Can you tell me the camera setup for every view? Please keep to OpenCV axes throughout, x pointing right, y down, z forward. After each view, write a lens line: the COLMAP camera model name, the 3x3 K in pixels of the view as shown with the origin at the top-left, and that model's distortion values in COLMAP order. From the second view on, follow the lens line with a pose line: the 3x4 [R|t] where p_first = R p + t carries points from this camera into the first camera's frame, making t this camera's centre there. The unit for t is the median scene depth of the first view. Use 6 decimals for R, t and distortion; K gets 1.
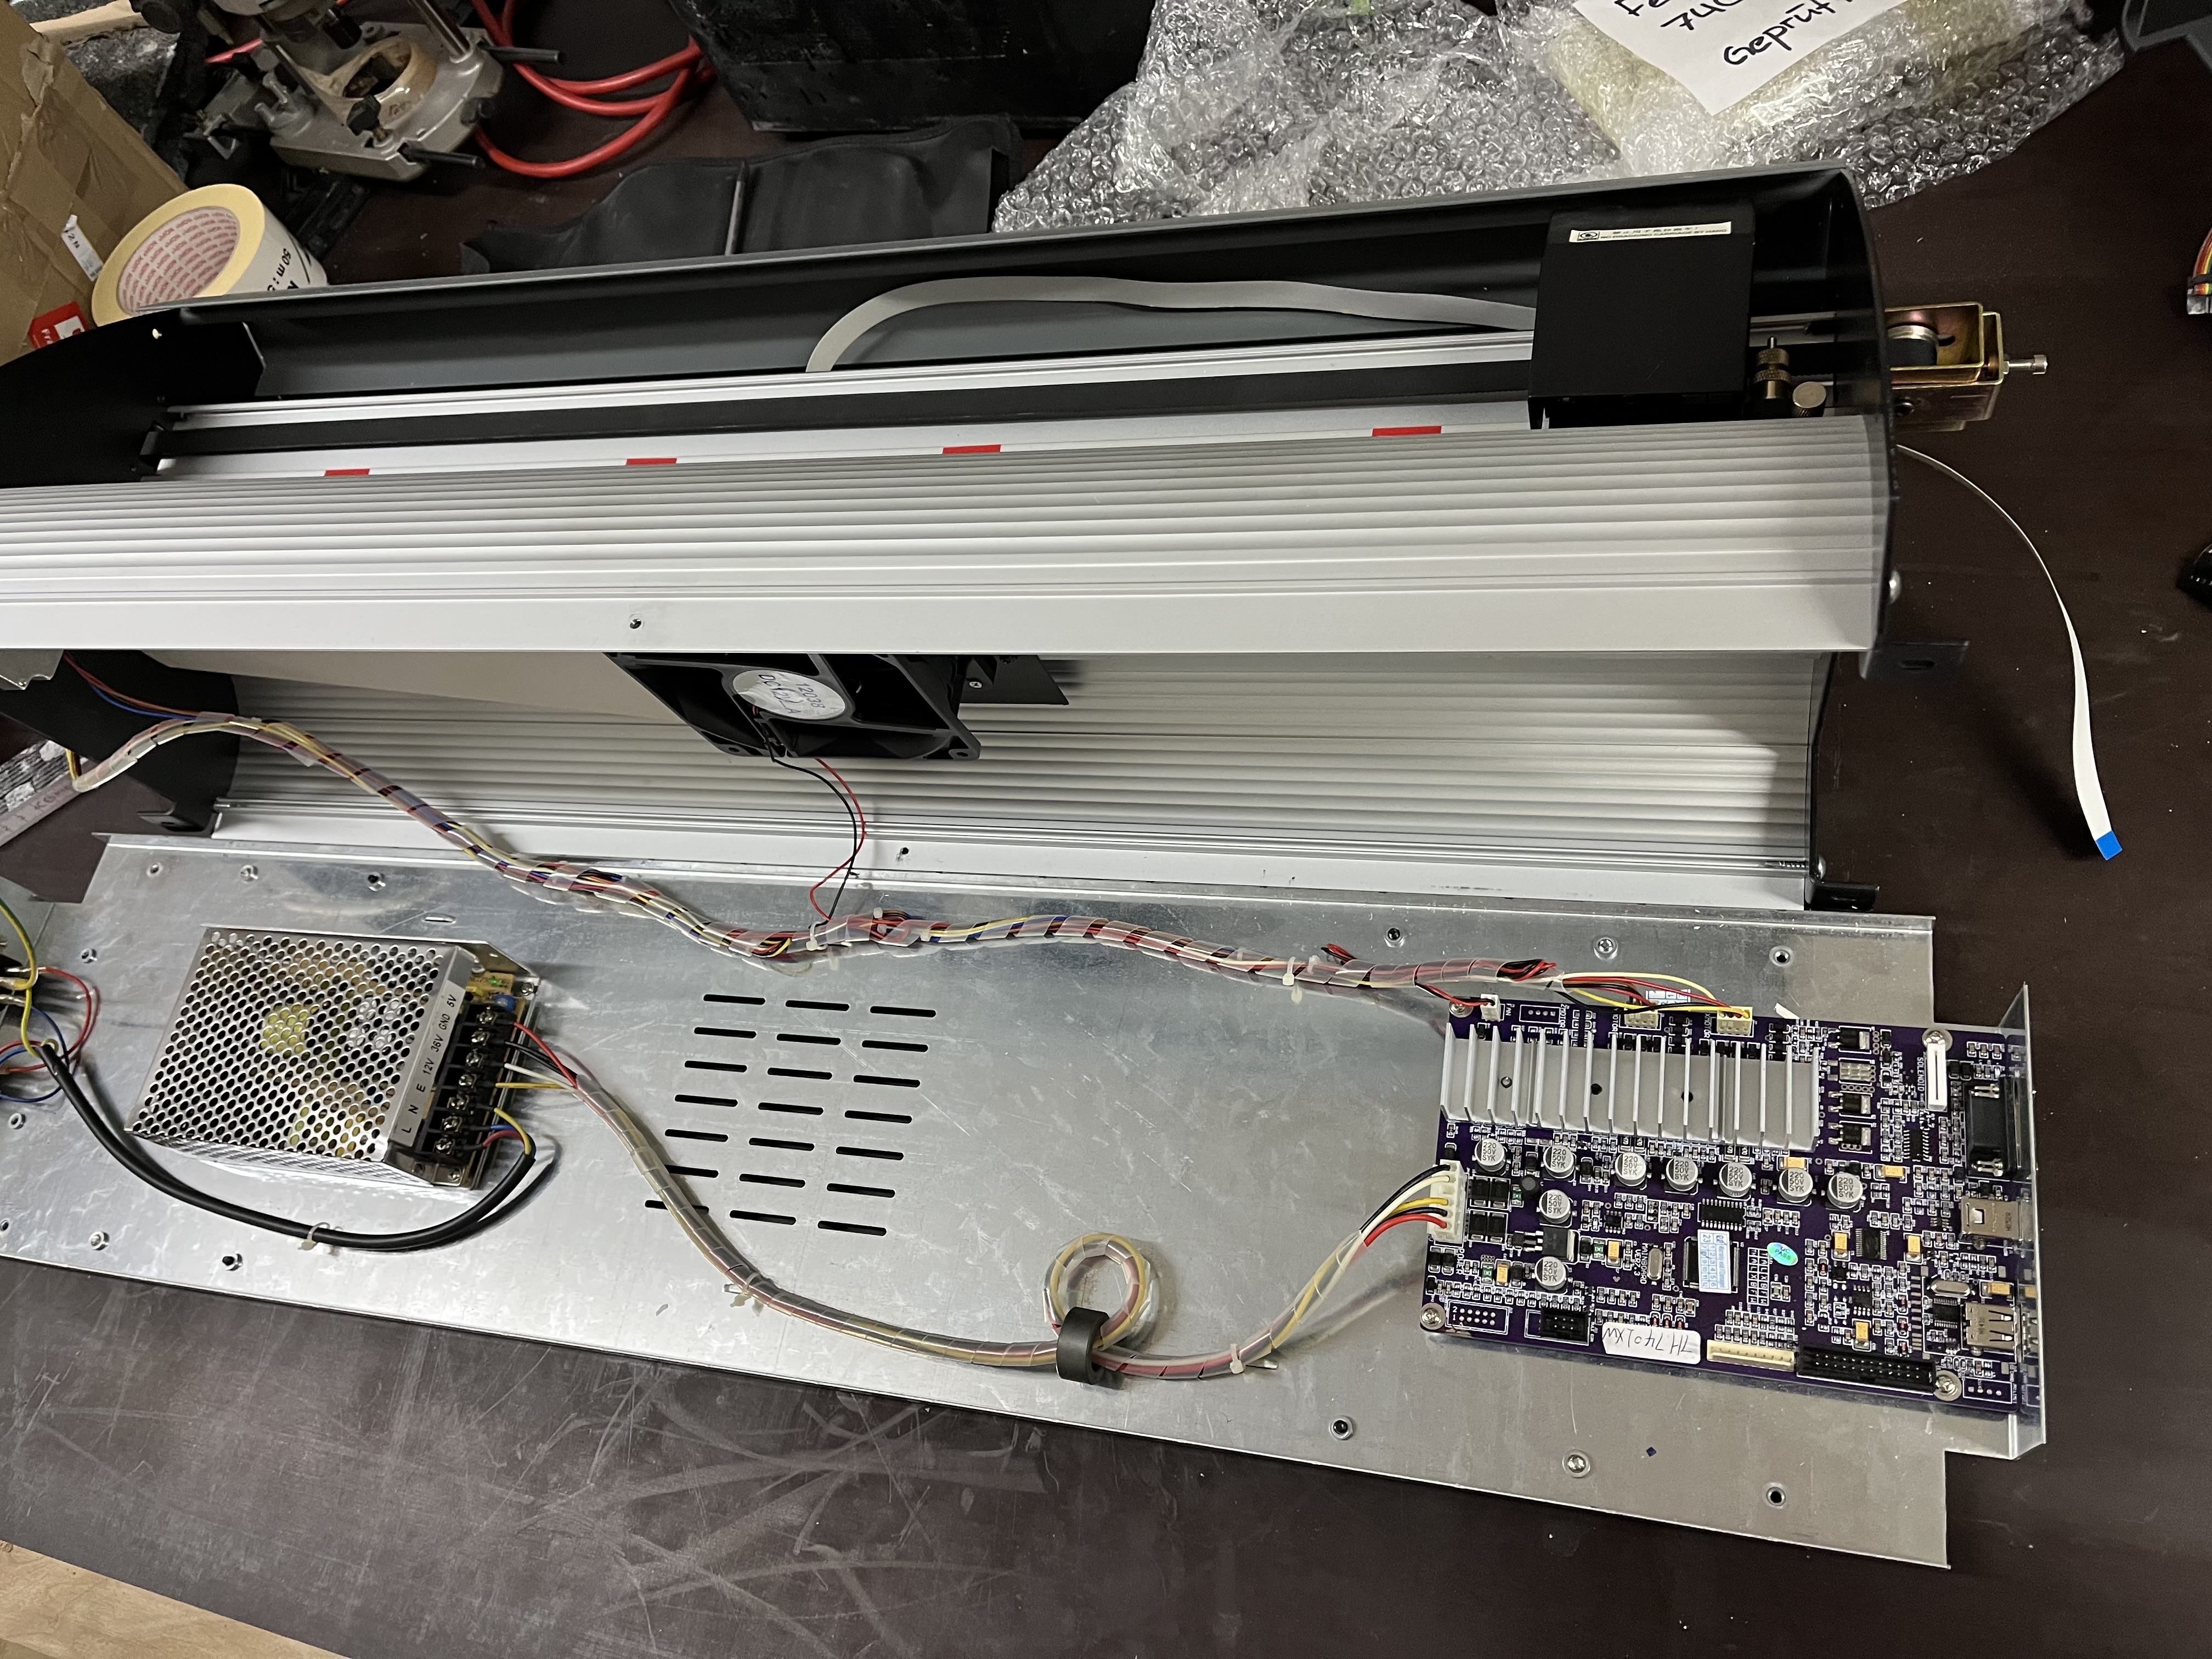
lens RADIAL K [[1696.5, 0, 1104.4], [0, 1696.5, 844.9], [0, 0, 1]] dist [0.015726, -0.011497]
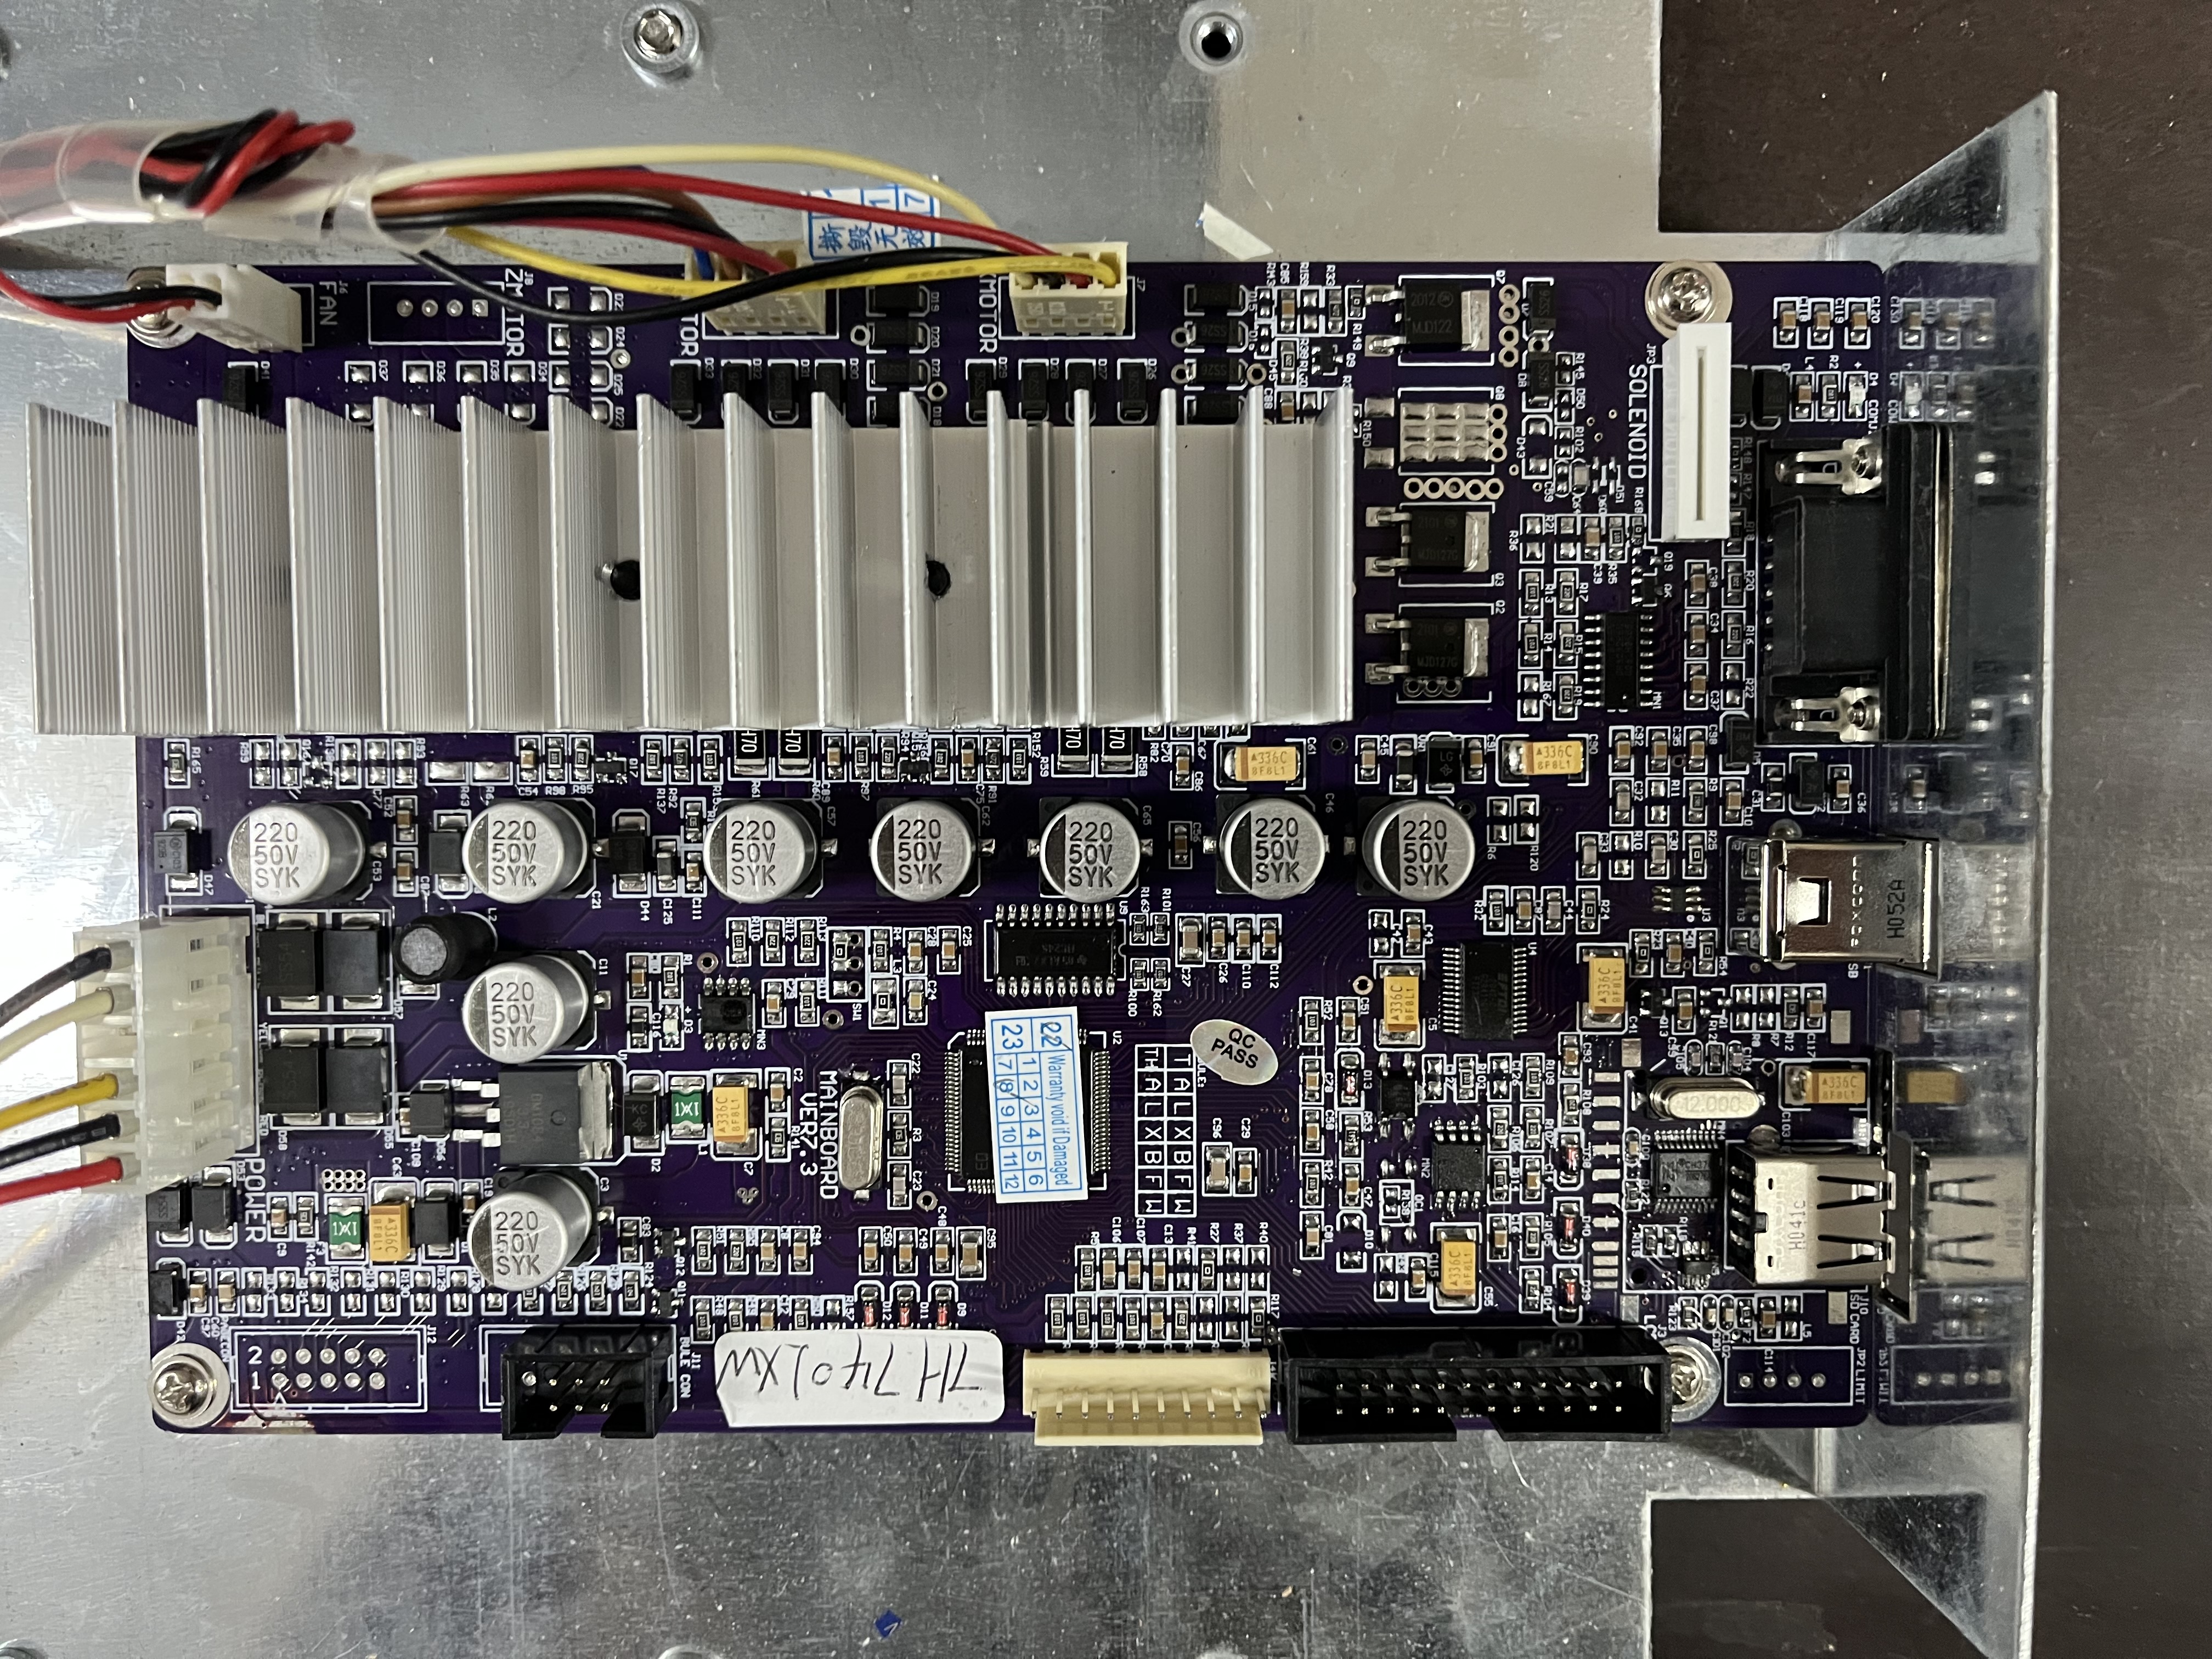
lens RADIAL K [[1696.5, 0, 1122.2], [0, 1696.5, 830.6], [0, 0, 1]] dist [0.015726, -0.011497]
pose [[0.944562, -0.187694, 0.269395, 0.295256], [0.040187, 0.880414, 0.472500, 0.050033], [-0.325864, -0.435479, 0.839149, 0.743954]]
